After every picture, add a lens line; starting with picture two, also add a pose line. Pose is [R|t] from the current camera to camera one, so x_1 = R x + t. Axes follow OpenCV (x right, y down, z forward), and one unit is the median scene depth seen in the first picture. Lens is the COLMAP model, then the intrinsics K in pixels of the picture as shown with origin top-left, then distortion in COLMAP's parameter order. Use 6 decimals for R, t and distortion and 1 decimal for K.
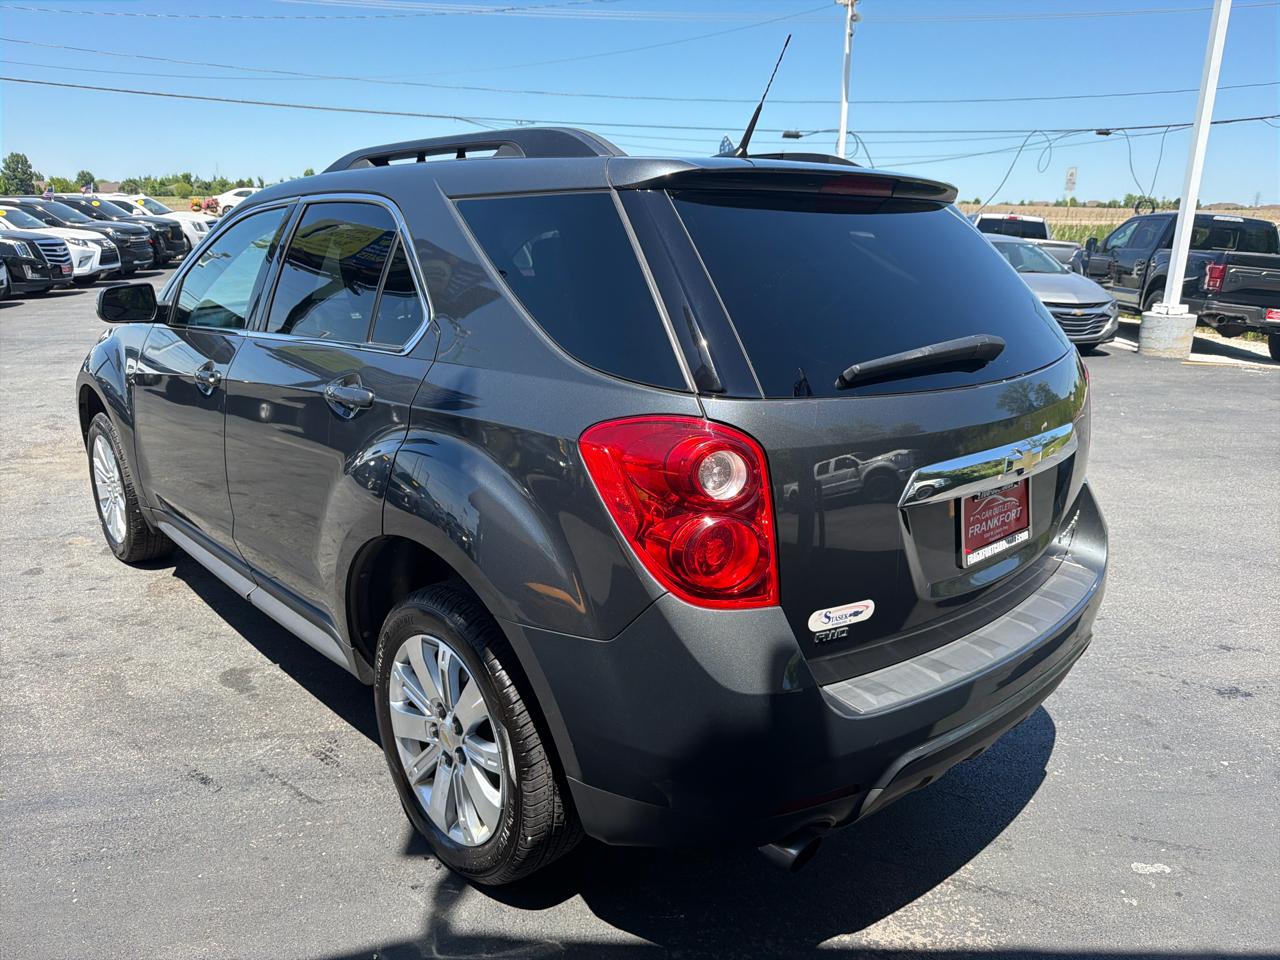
lens RADIAL K [[905.0, 0, 644.0], [0, 905.0, 487.8], [0, 0, 1]] dist [0.006756, -0.017796]
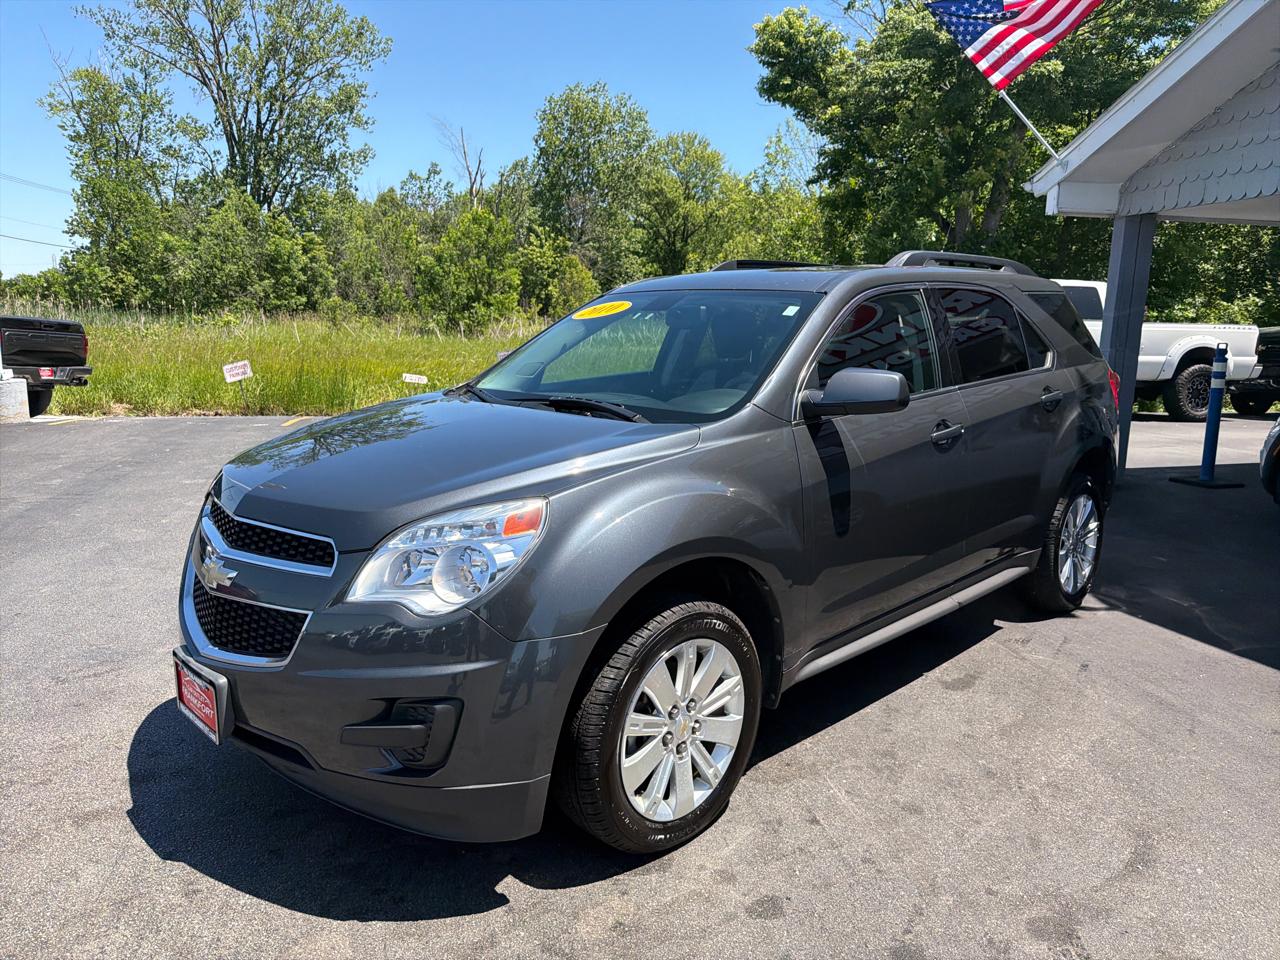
lens RADIAL K [[903.9, 0, 651.0], [0, 903.9, 471.5], [0, 0, 1]] dist [0.012818, -0.025181]
pose [[-0.038532, -0.183944, 0.982181, -1.141248], [0.260660, 0.947031, 0.187587, -0.276998], [-0.964662, 0.263243, 0.011456, 0.967055]]
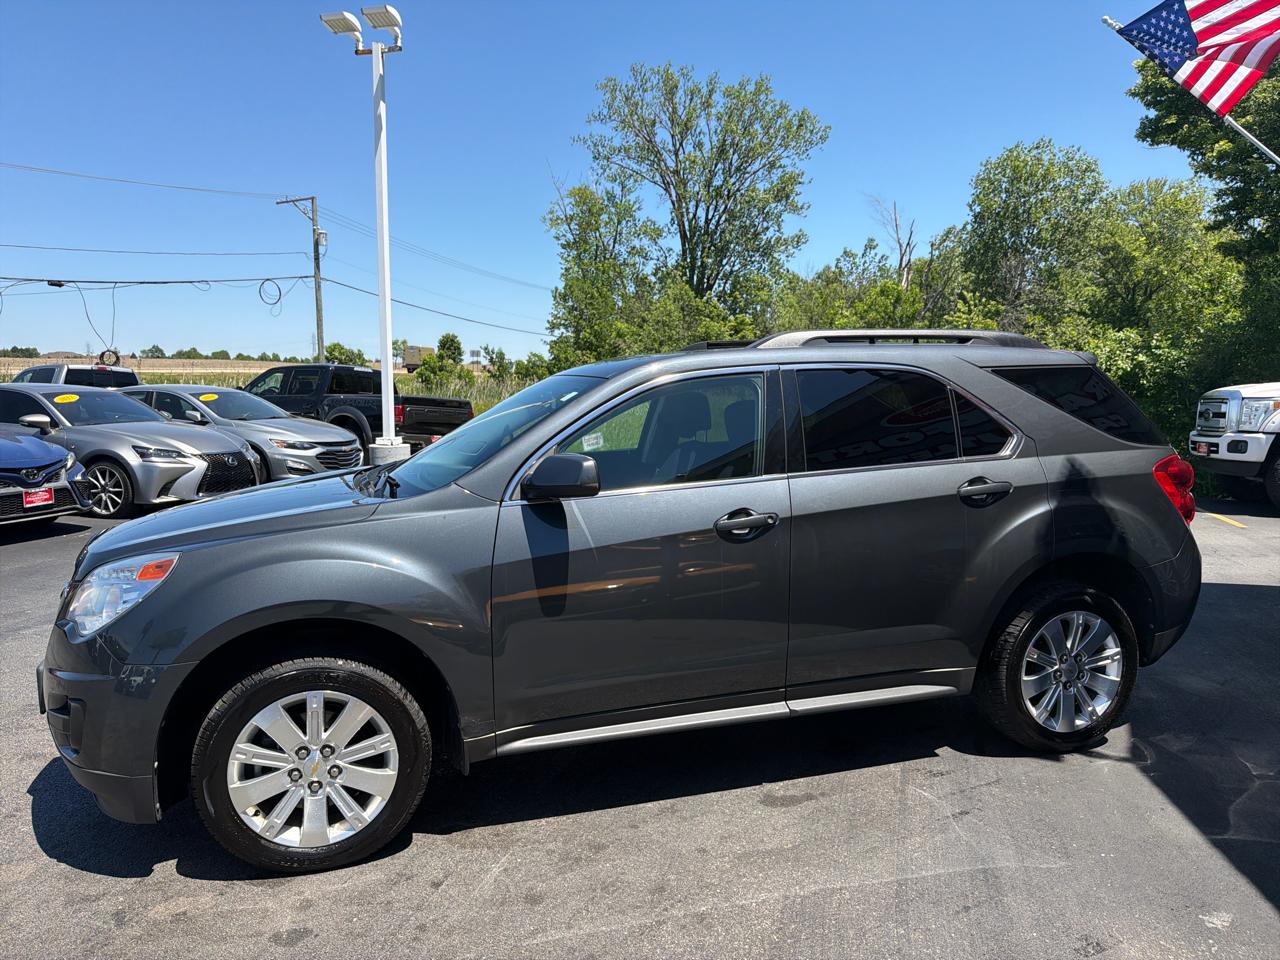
lens RADIAL K [[903.9, 0, 648.3], [0, 903.9, 482.3], [0, 0, 1]] dist [0.012818, -0.025181]
pose [[0.432638, -0.112682, 0.894498, -1.060805], [0.255422, 0.966828, -0.001746, -0.140531], [-0.864629, 0.229230, 0.447068, 0.430233]]
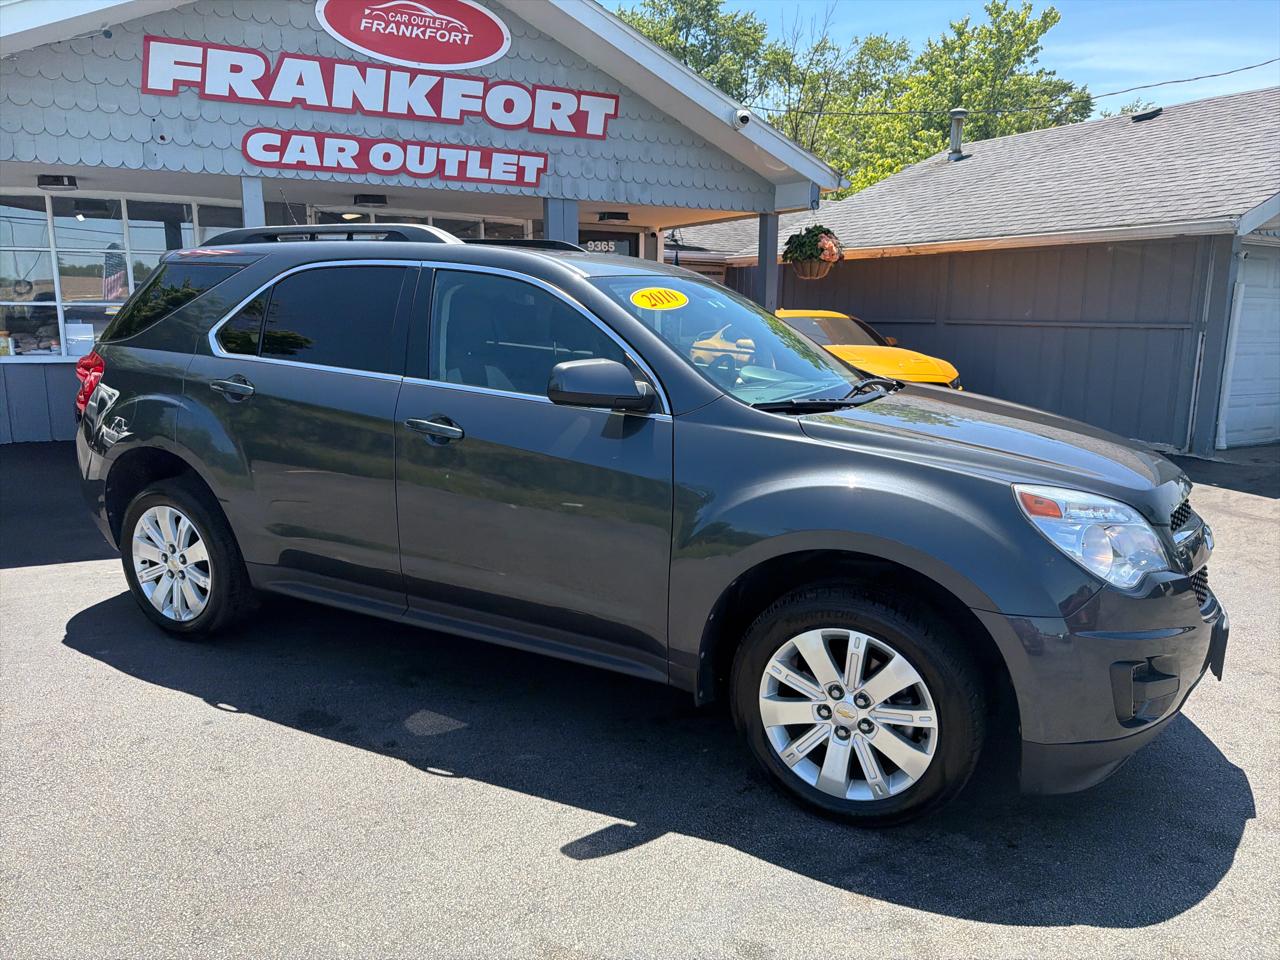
lens RADIAL K [[903.9, 0, 642.0], [0, 903.9, 473.0], [0, 0, 1]] dist [0.012818, -0.025181]
pose [[-0.942126, 0.042428, -0.332563, 0.049759], [-0.113952, 0.892377, 0.436668, -0.471151], [0.315298, 0.449293, -0.835897, 1.672281]]
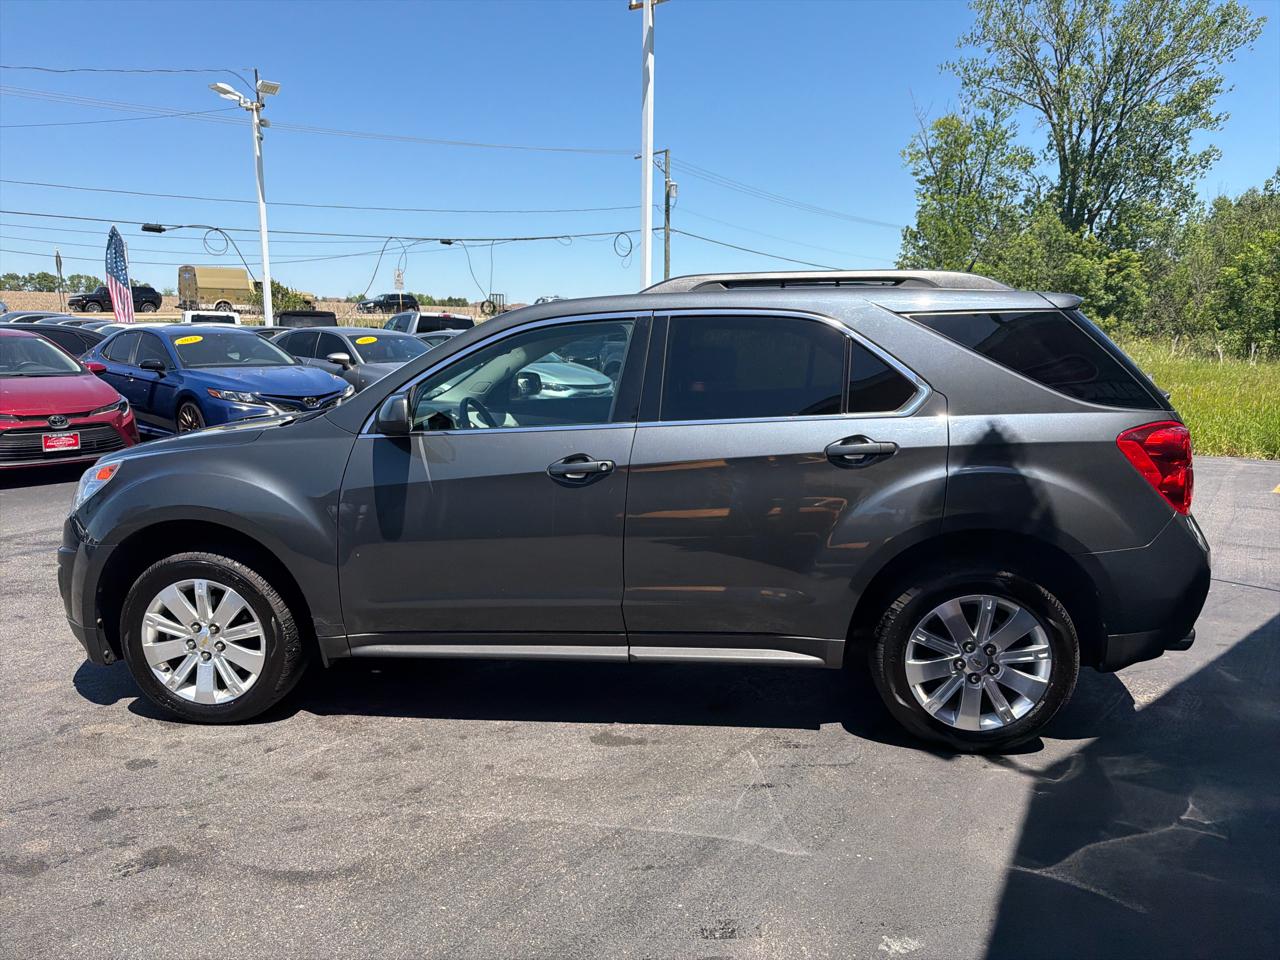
lens RADIAL K [[903.9, 0, 644.9], [0, 903.9, 485.7], [0, 0, 1]] dist [0.012818, -0.025181]
pose [[0.749352, -0.125094, 0.650249, -0.808606], [0.190257, 0.981261, -0.030480, -0.037058], [-0.634251, 0.146555, 0.759110, 0.081994]]
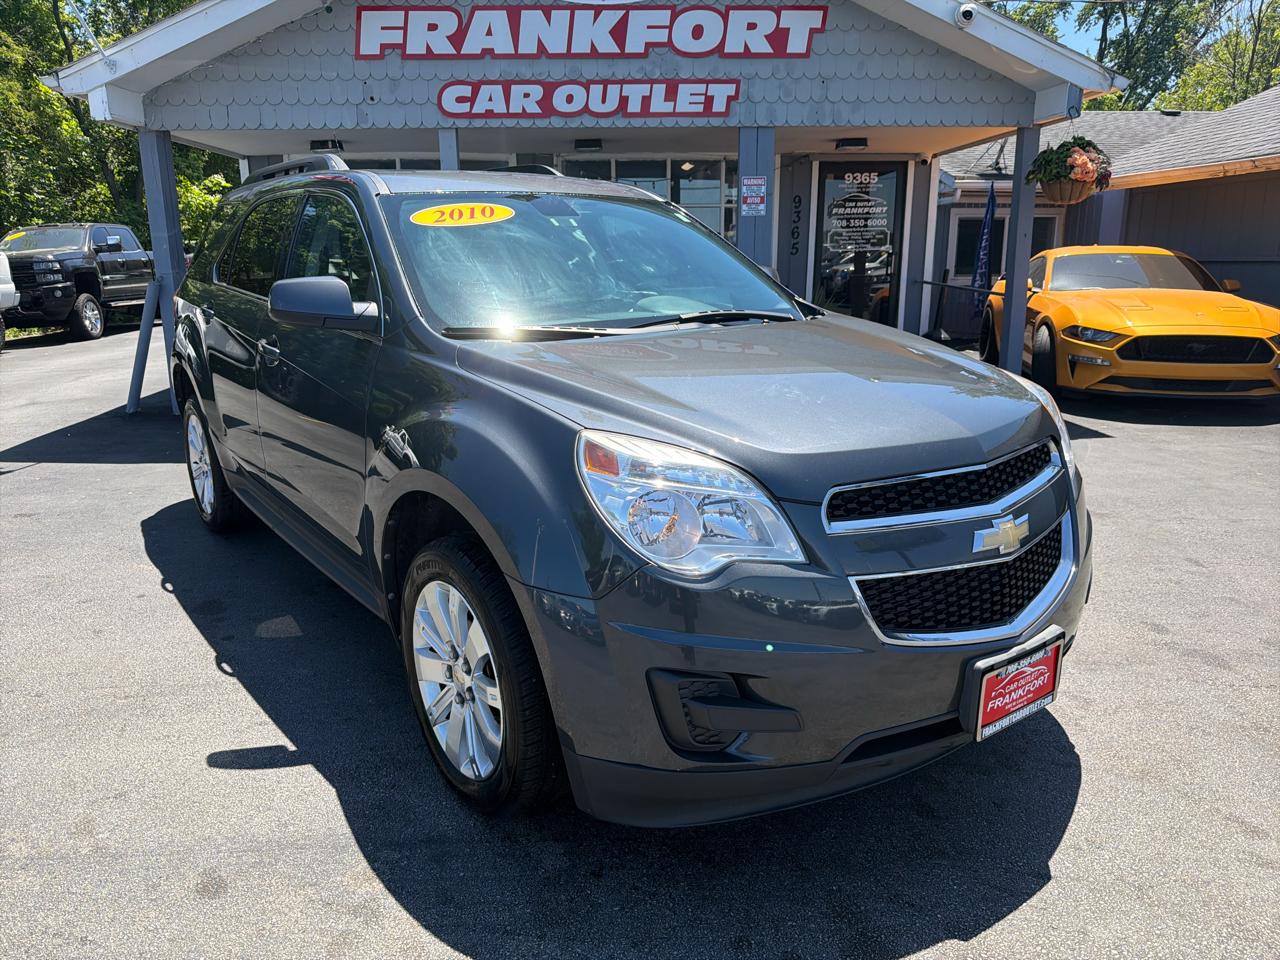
lens RADIAL K [[903.9, 0, 629.5], [0, 903.9, 480.9], [0, 0, 1]] dist [0.012818, -0.025181]
pose [[-0.992693, -0.031616, 0.116449, -0.435611], [0.032026, 0.861419, 0.506884, -0.447275], [-0.116337, 0.506910, -0.854112, 1.667585]]
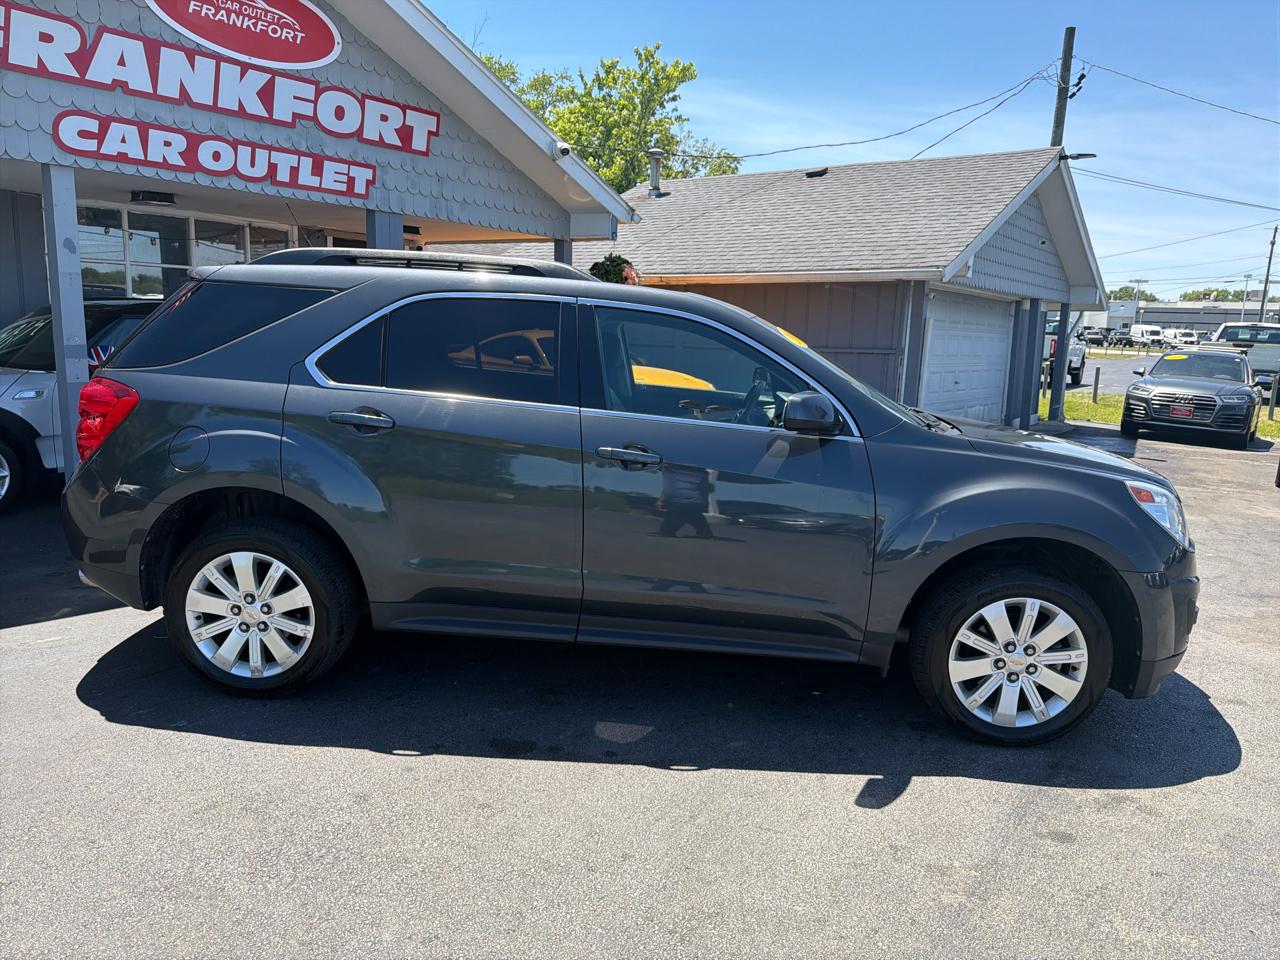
lens RADIAL K [[903.9, 0, 642.0], [0, 903.9, 479.2], [0, 0, 1]] dist [0.012818, -0.025181]
pose [[-0.719355, 0.081136, -0.689888, 0.502511], [-0.240055, 0.902929, 0.356500, -0.428212], [0.651845, 0.422061, -0.630049, 1.499312]]
